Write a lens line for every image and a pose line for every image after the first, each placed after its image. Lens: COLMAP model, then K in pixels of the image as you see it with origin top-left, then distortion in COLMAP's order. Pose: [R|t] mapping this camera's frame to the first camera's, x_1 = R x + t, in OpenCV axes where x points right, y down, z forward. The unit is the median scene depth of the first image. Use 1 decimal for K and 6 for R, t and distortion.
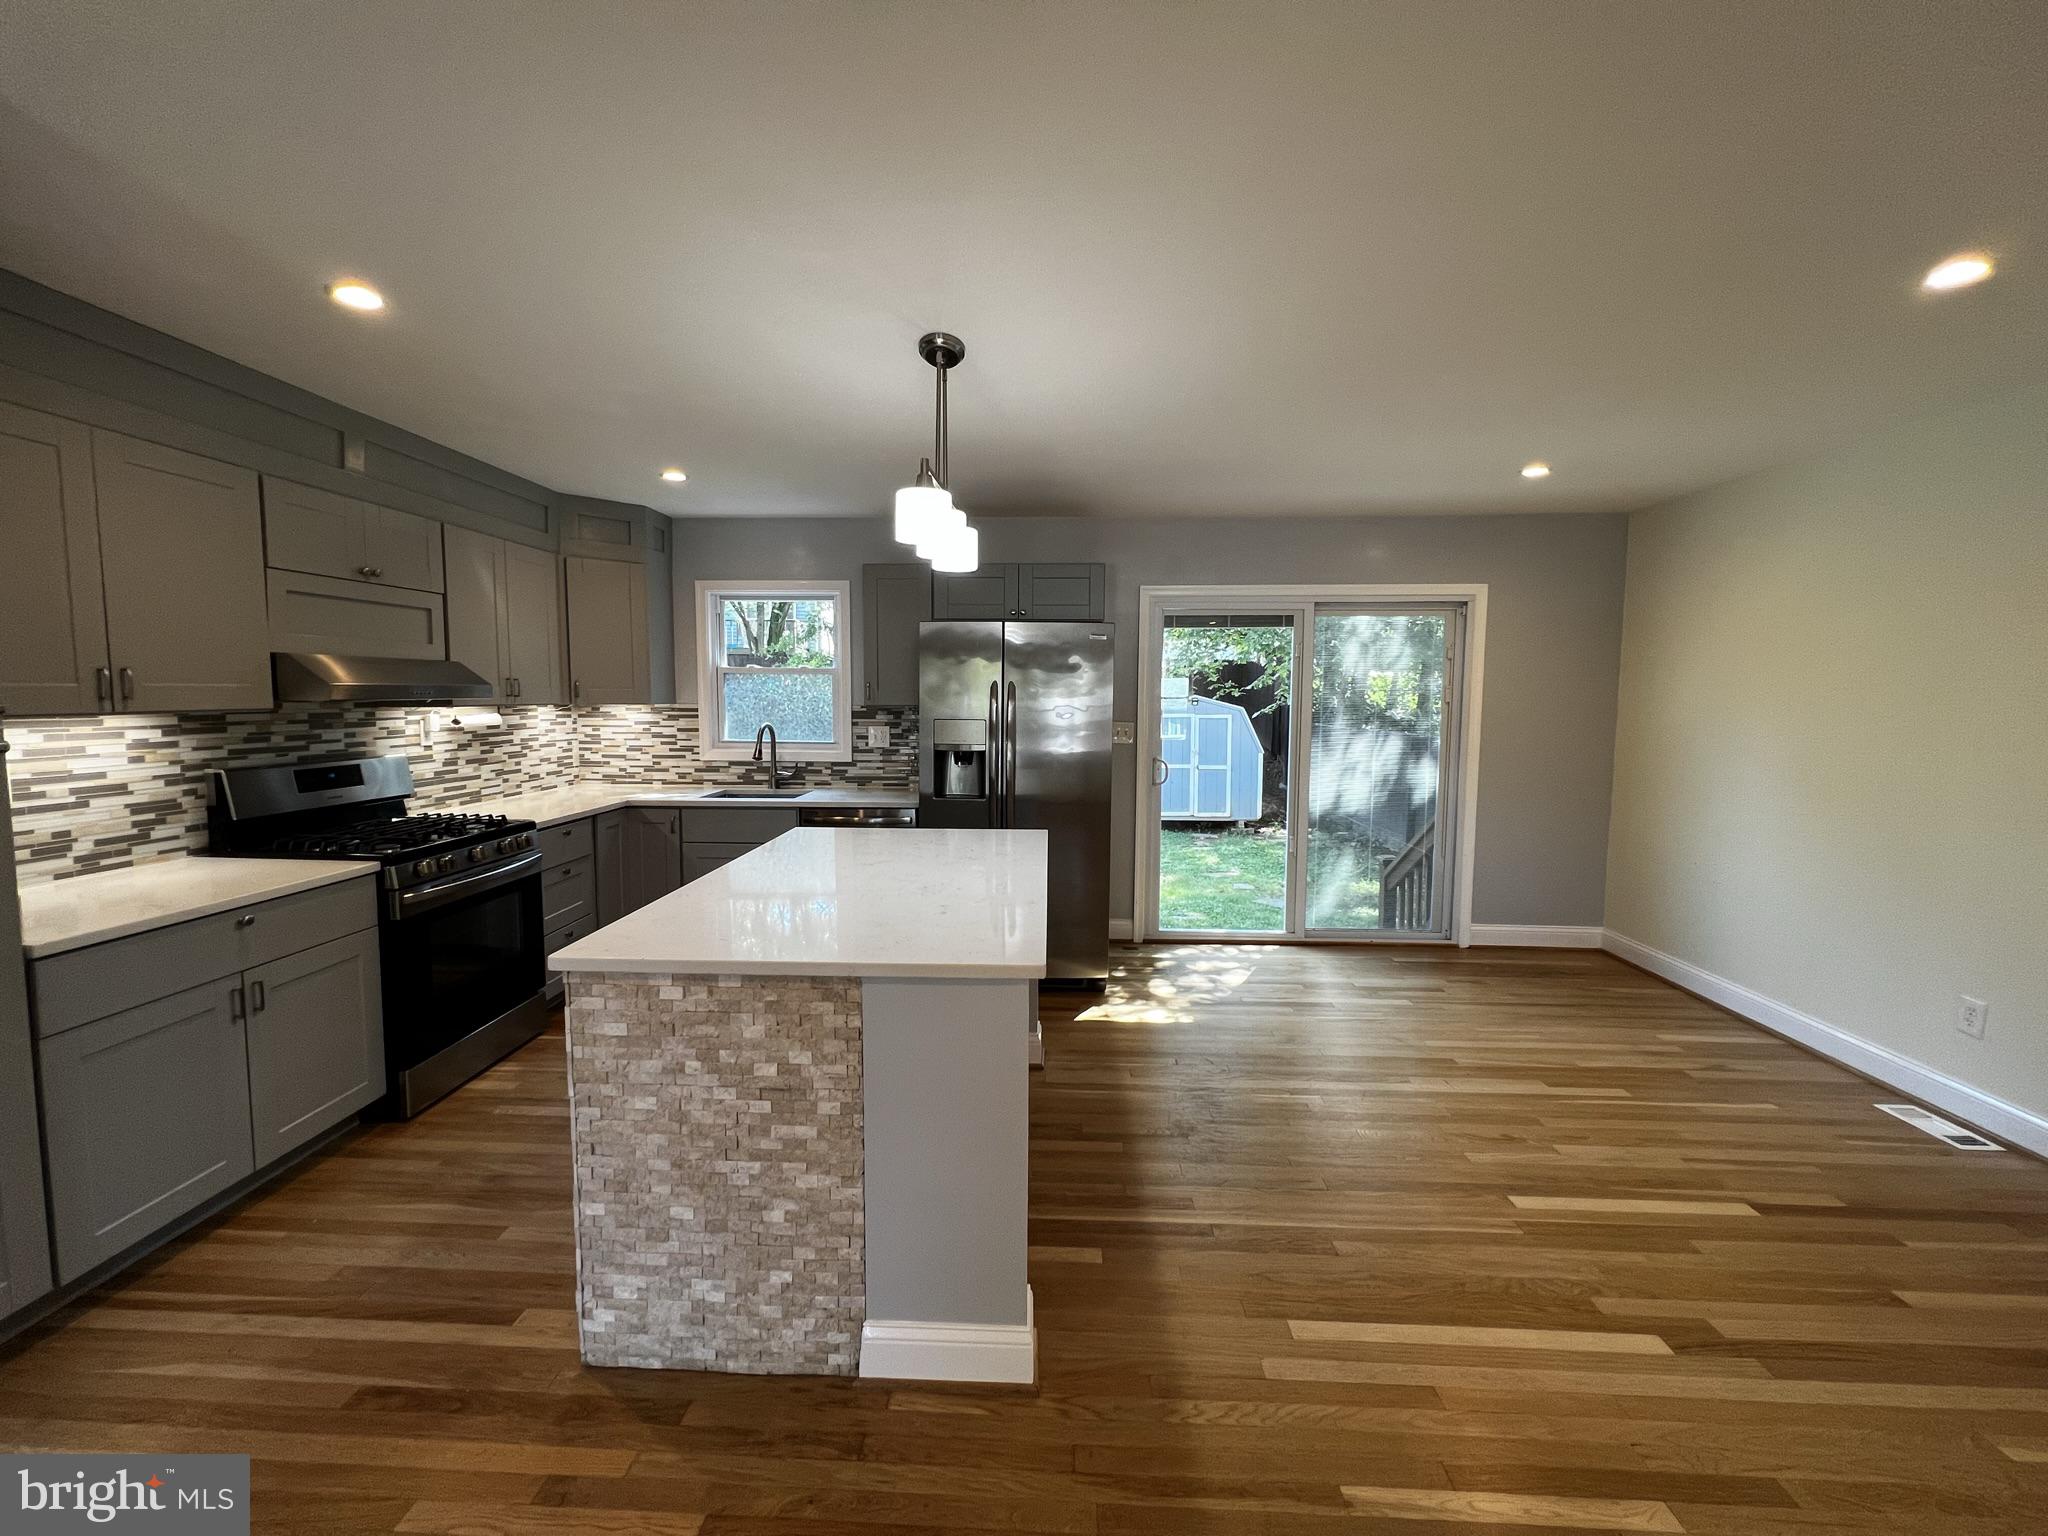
lens RADIAL K [[819.3, 0, 1018.4], [0, 819.3, 759.1], [0, 0, 1]] dist [-0.003320, 0.000827]
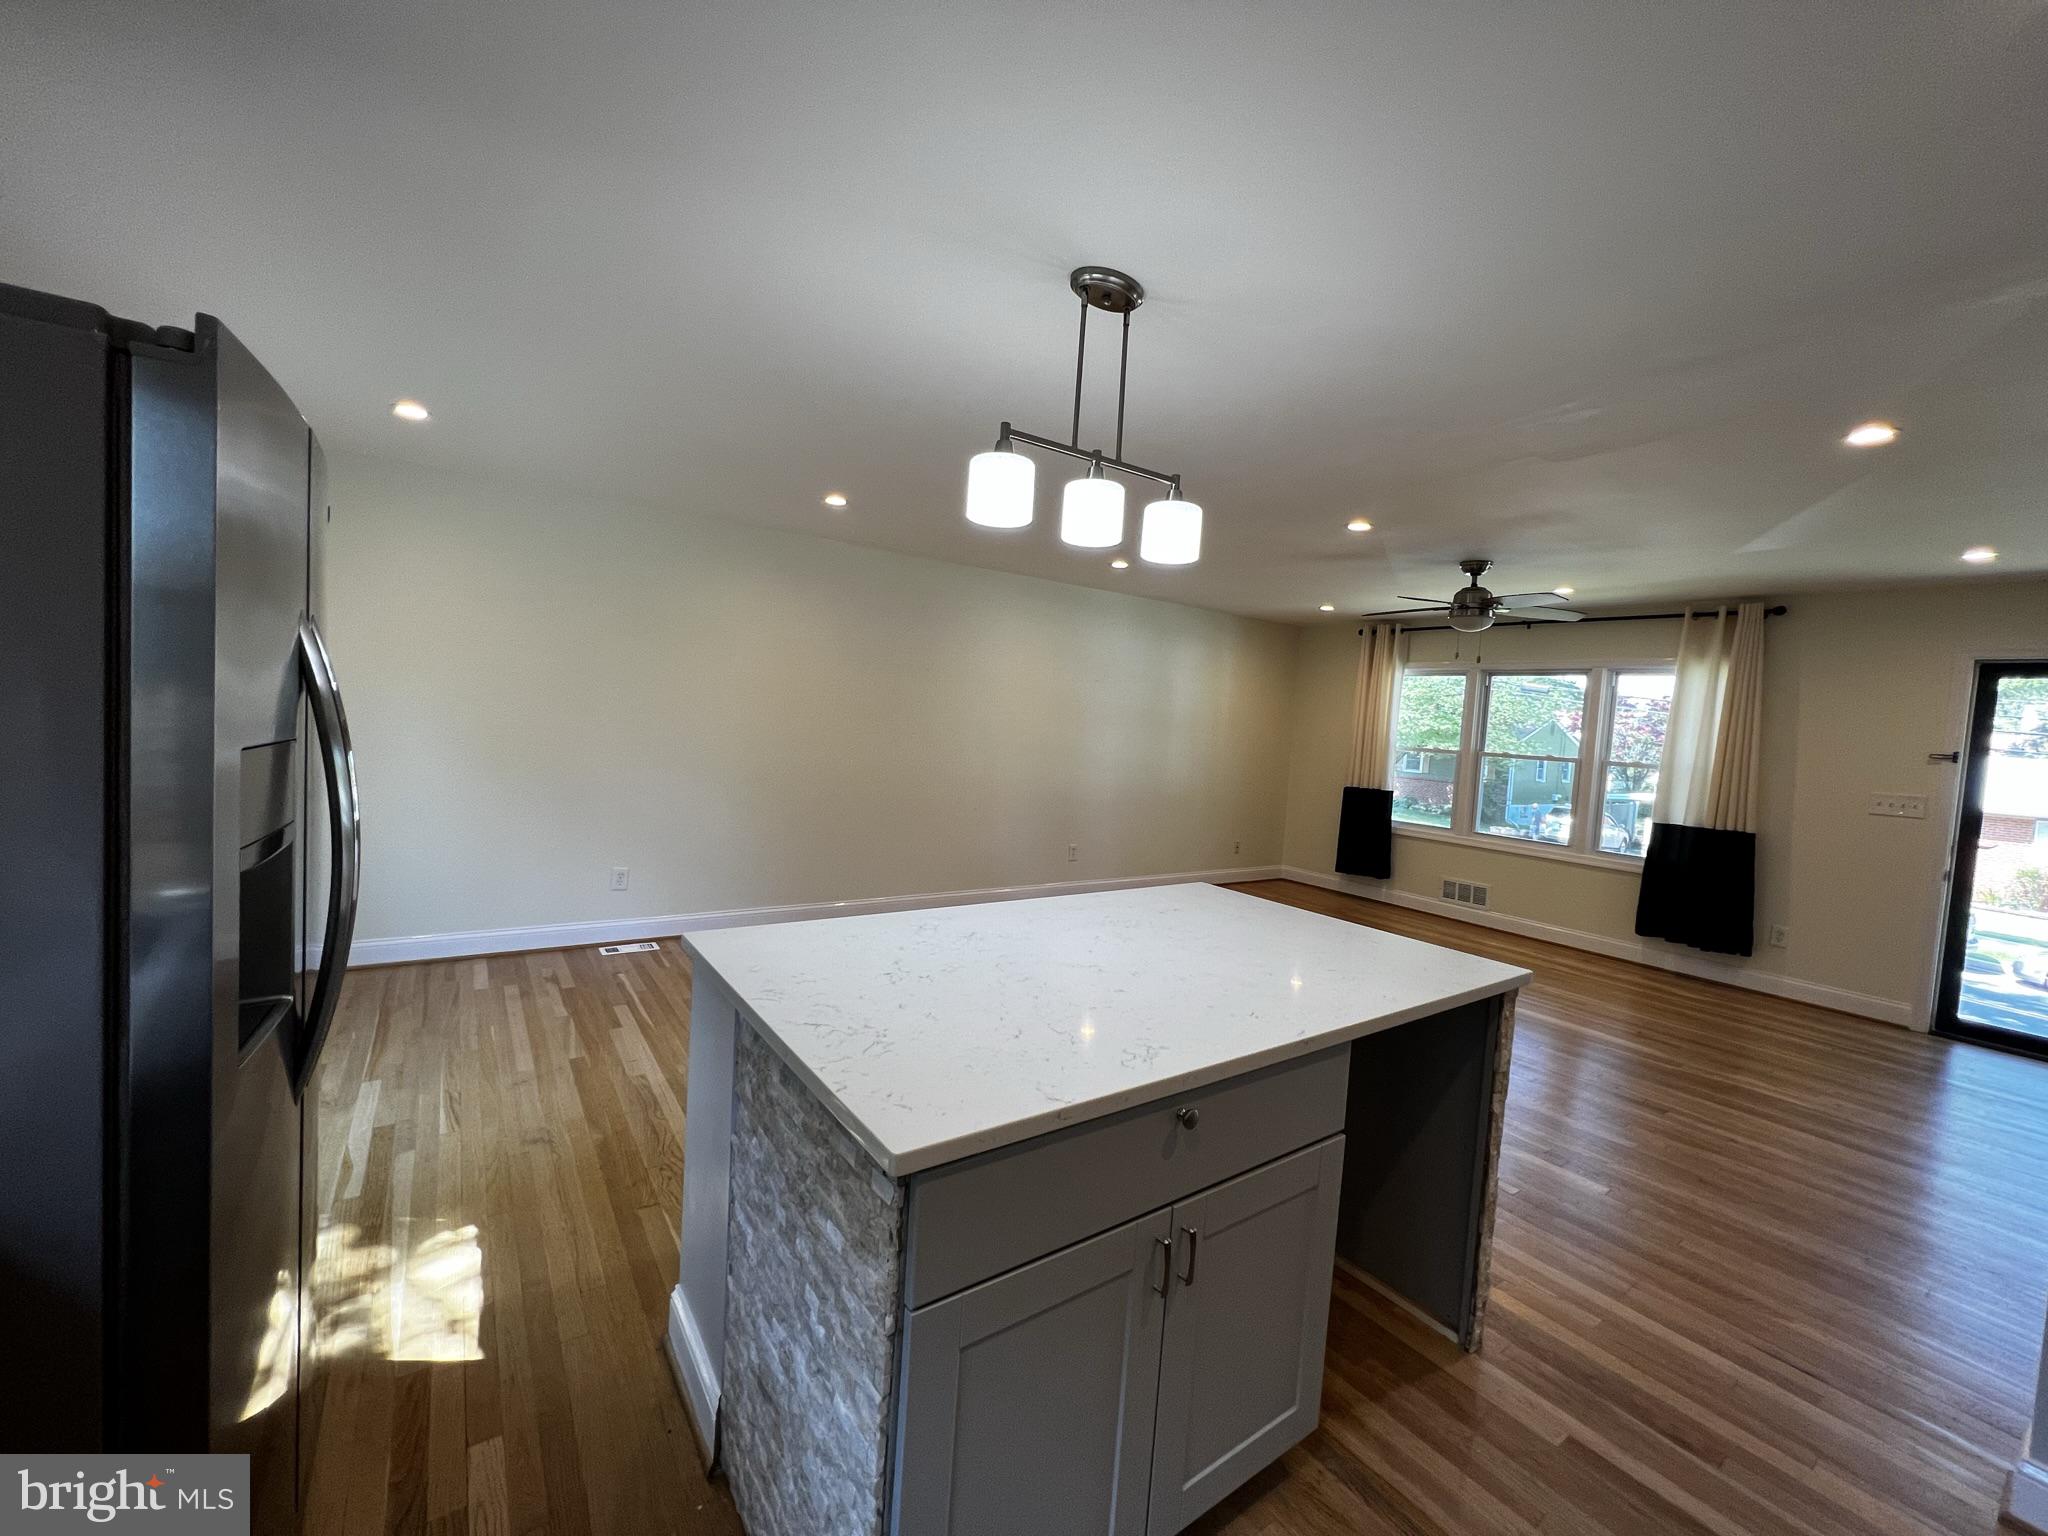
lens RADIAL K [[819.3, 0, 1027.6], [0, 819.3, 759.8], [0, 0, 1]] dist [-0.003320, 0.000827]
pose [[-0.613529, -0.085902, 0.784986, -0.478017], [-0.003562, 0.994357, 0.106029, -0.078737], [-0.789664, 0.062256, -0.610373, 1.052377]]
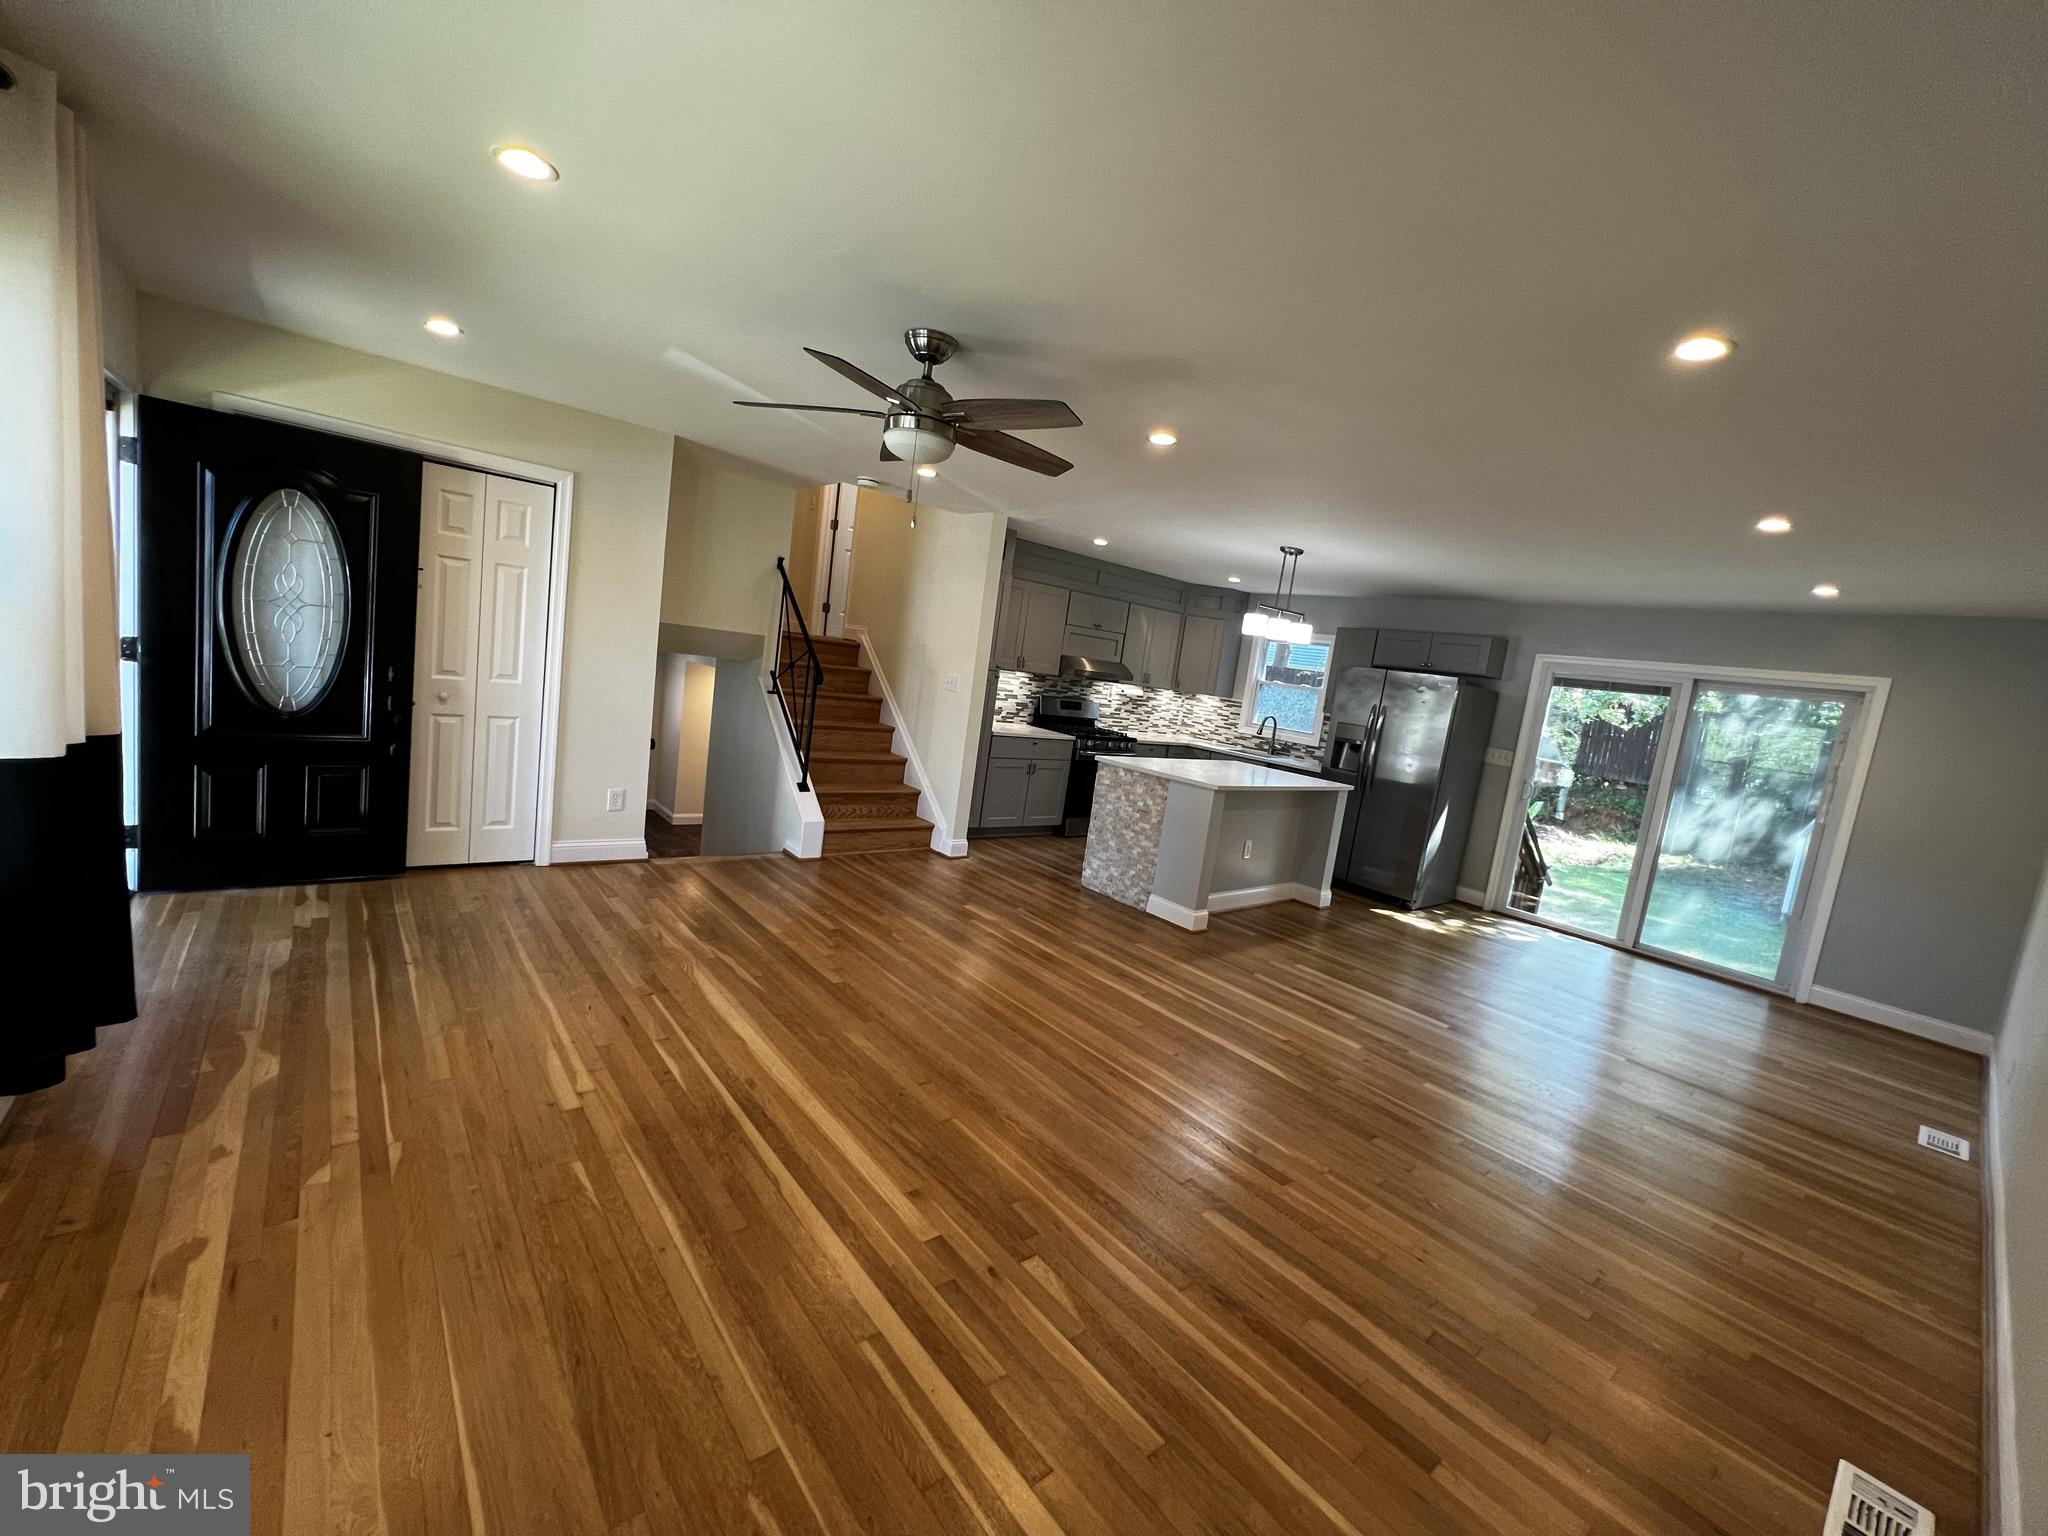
lens RADIAL K [[819.3, 0, 1014.1], [0, 819.3, 758.4], [0, 0, 1]] dist [-0.003320, 0.000827]
pose [[0.668378, 0.173840, -0.723223, 0.762503], [-0.187855, 0.980237, 0.062009, 0.051235], [0.719710, 0.094416, 0.687825, -0.720818]]
